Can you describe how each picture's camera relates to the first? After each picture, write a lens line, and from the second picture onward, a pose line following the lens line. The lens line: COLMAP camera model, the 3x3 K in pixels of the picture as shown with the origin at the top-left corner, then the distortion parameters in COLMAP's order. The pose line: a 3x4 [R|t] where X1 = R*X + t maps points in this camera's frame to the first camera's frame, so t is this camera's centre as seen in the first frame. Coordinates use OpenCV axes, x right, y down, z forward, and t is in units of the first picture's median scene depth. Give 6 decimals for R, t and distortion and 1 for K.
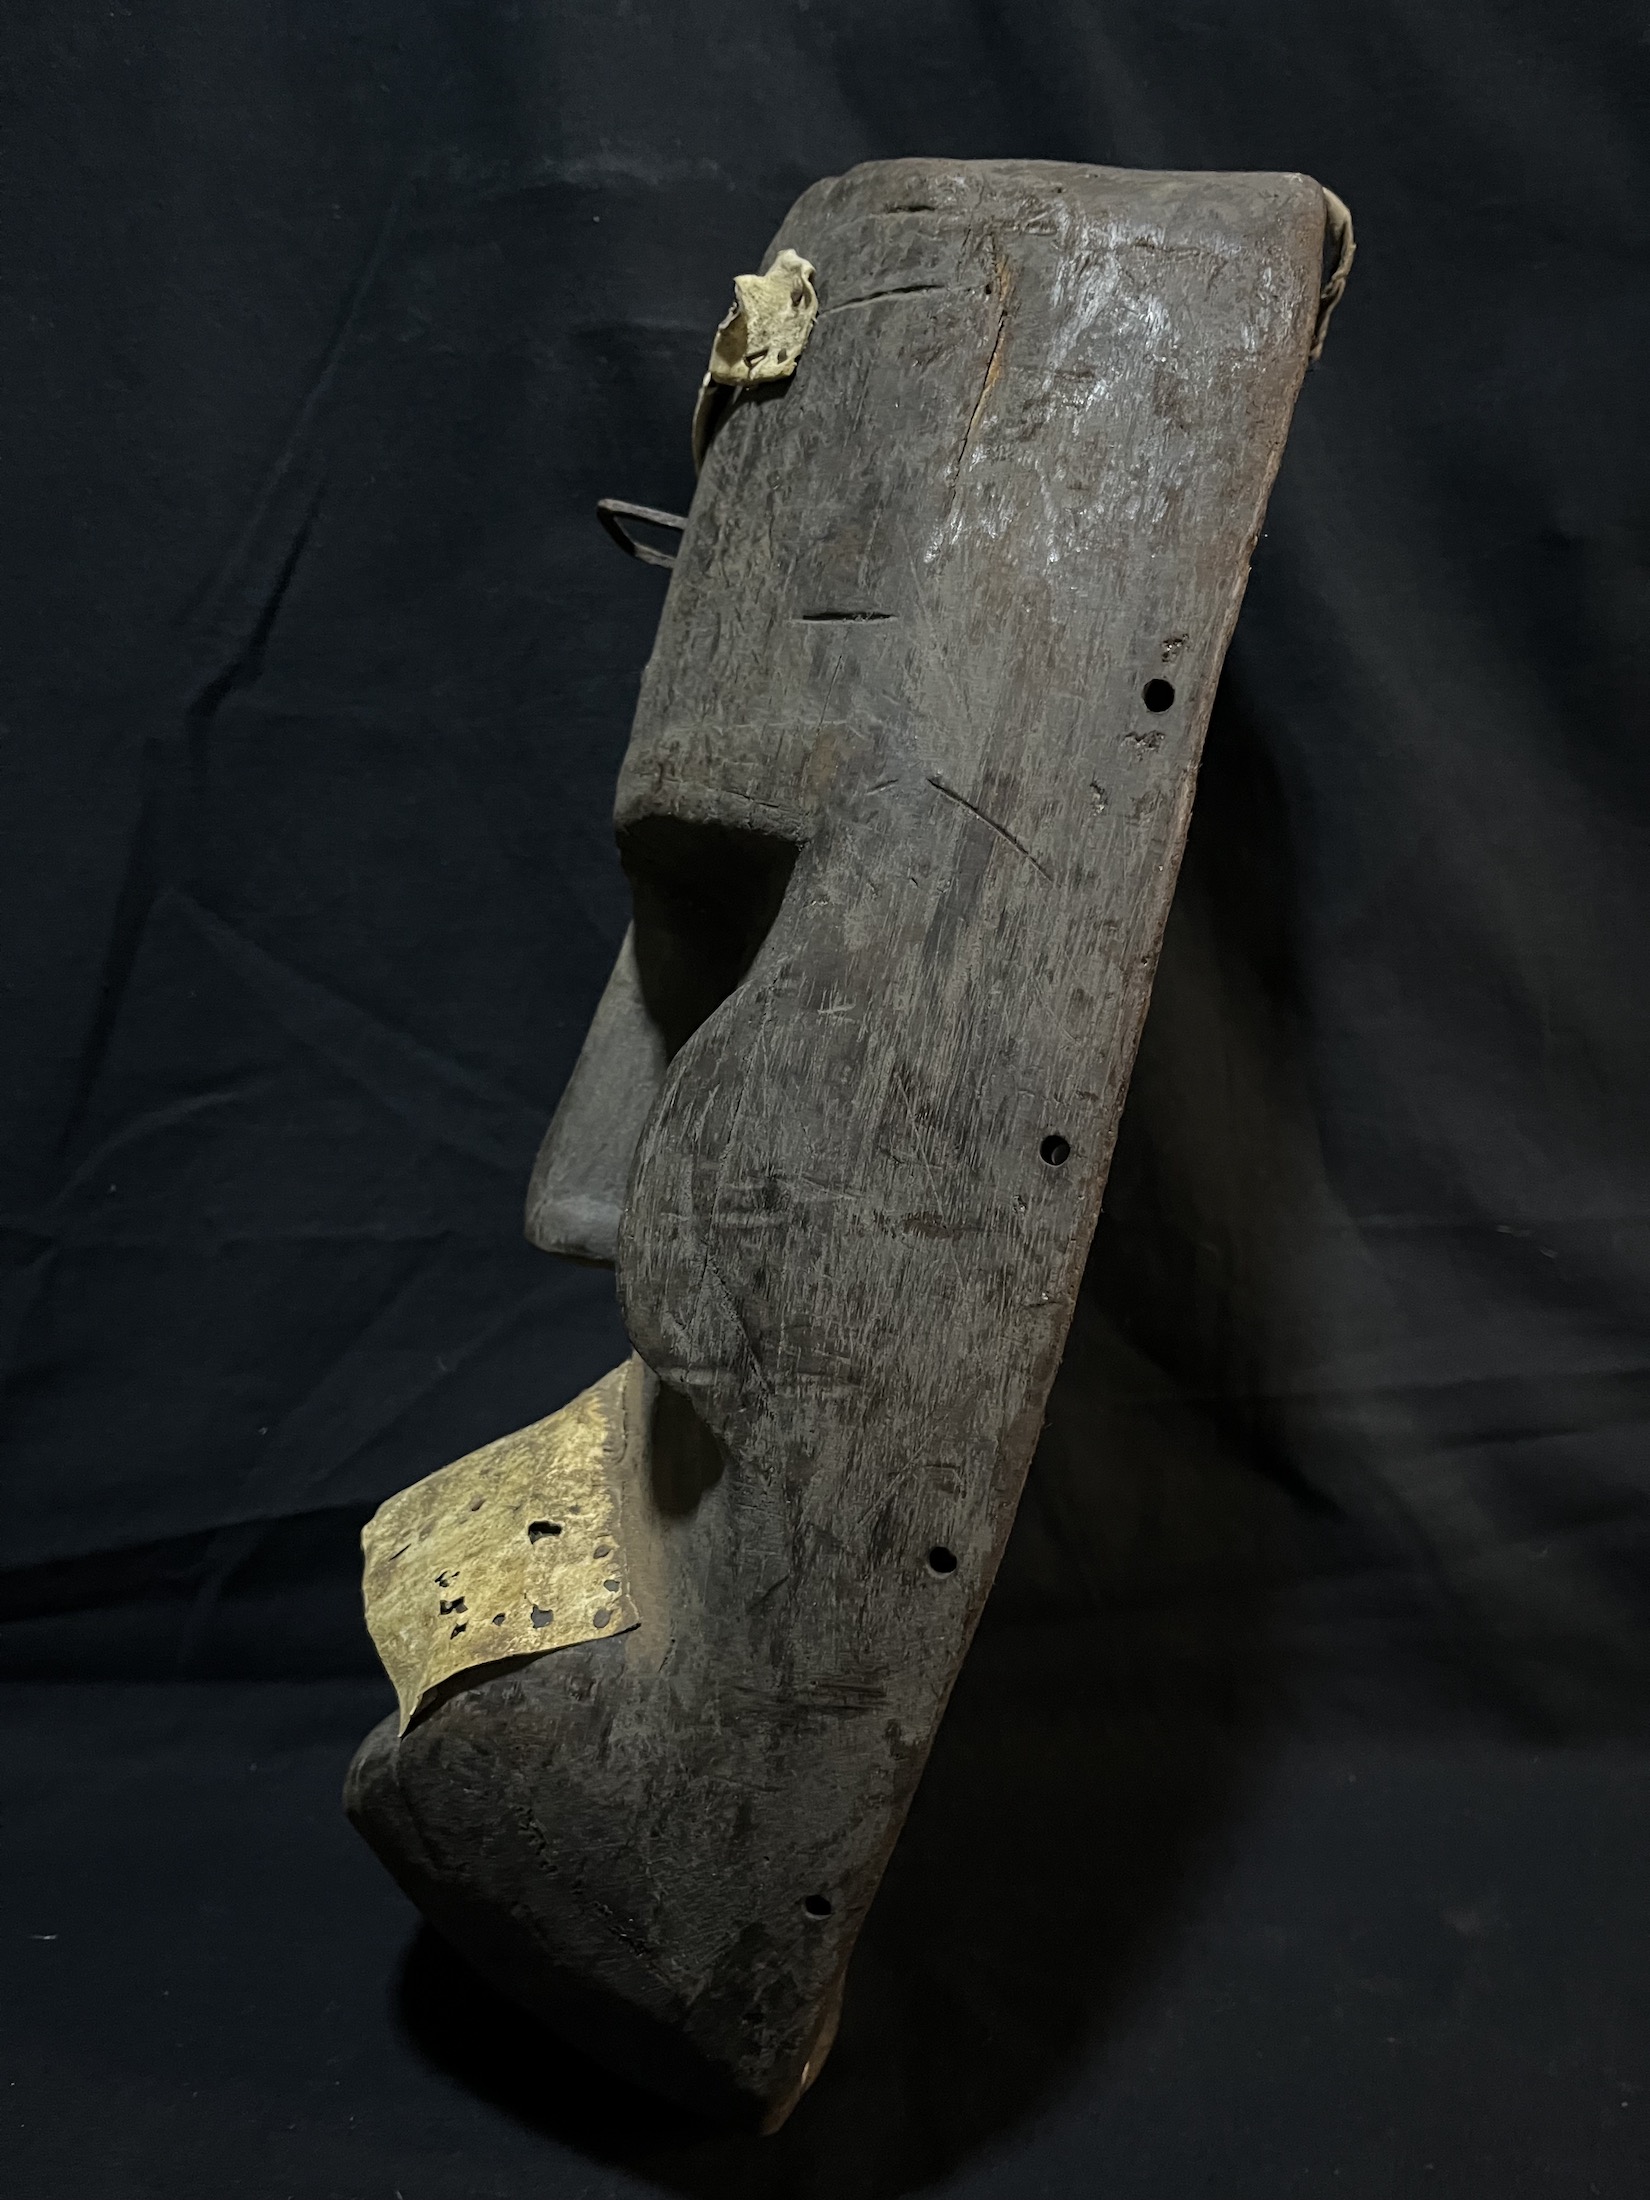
lens RADIAL K [[1662.1, 0, 825.0], [0, 1662.1, 1100.0], [0, 0, 1]] dist [0.039637, -0.003108]
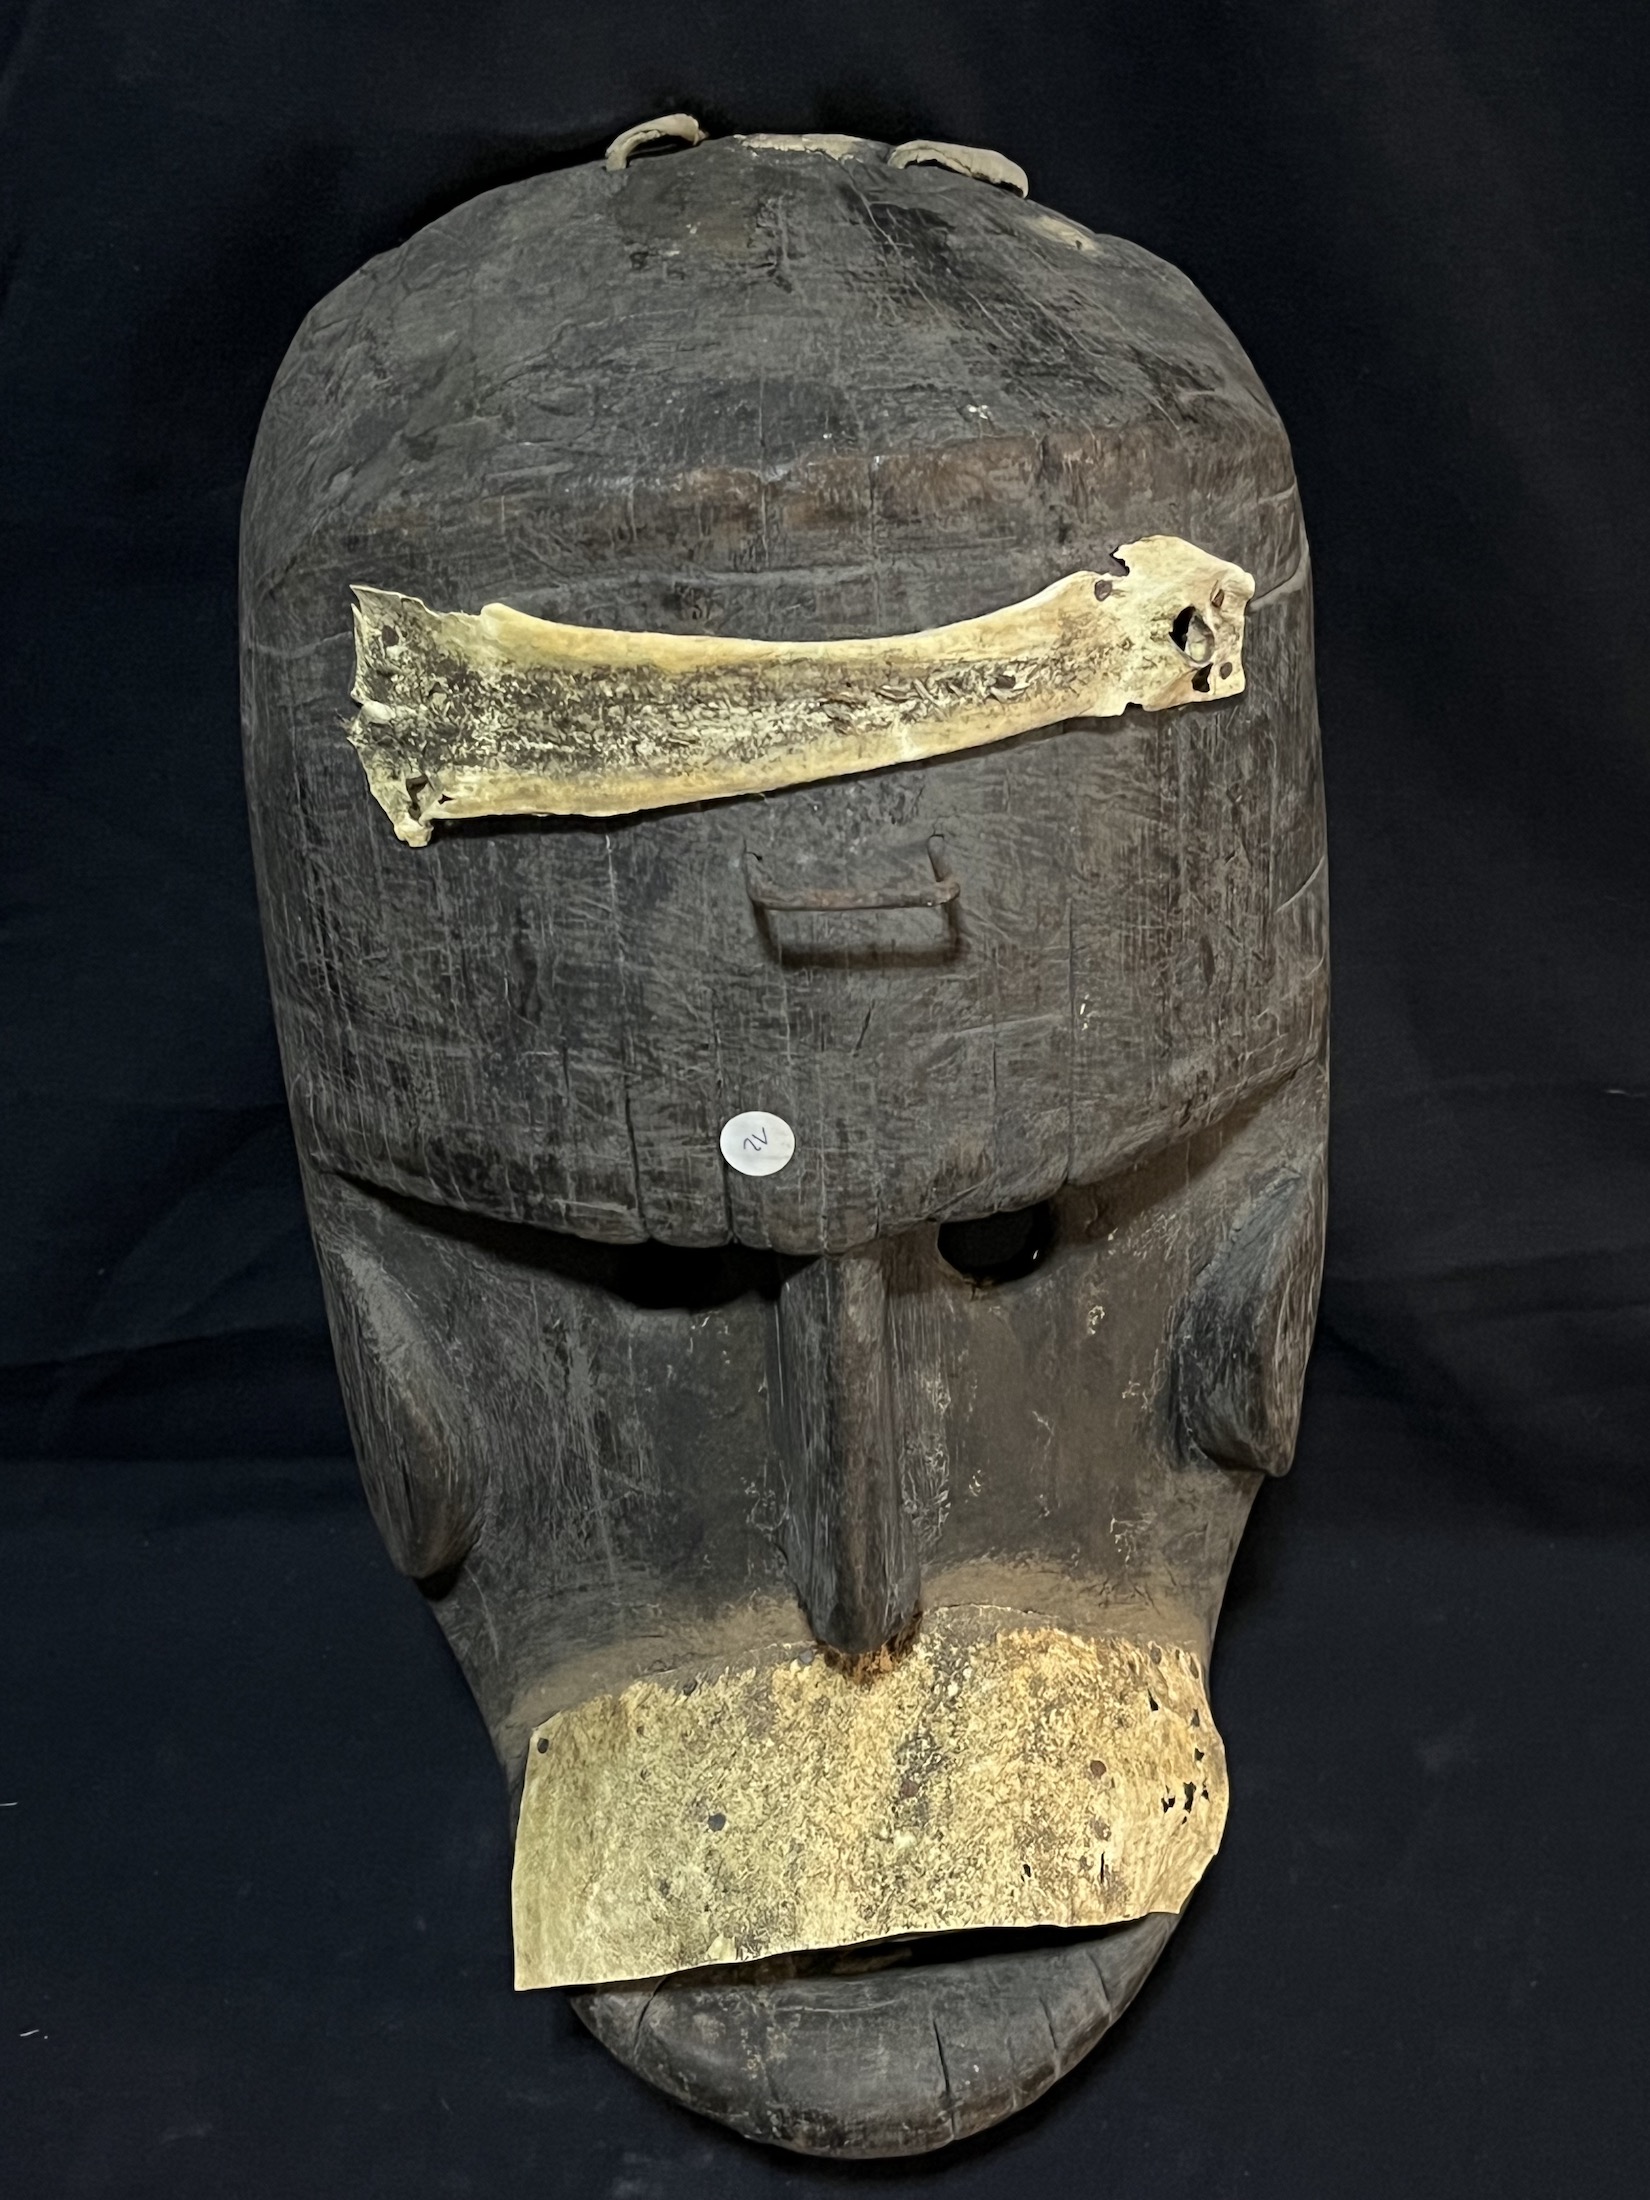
lens RADIAL K [[3246.7, 0, 825.0], [0, 3246.7, 1100.0], [0, 0, 1]] dist [0.141537, -0.036153]
pose [[-0.217213, -0.664702, 0.714836, -1.390293], [-0.062604, 0.740299, 0.669356, -1.444383], [-0.974115, 0.100641, -0.202415, 1.607960]]
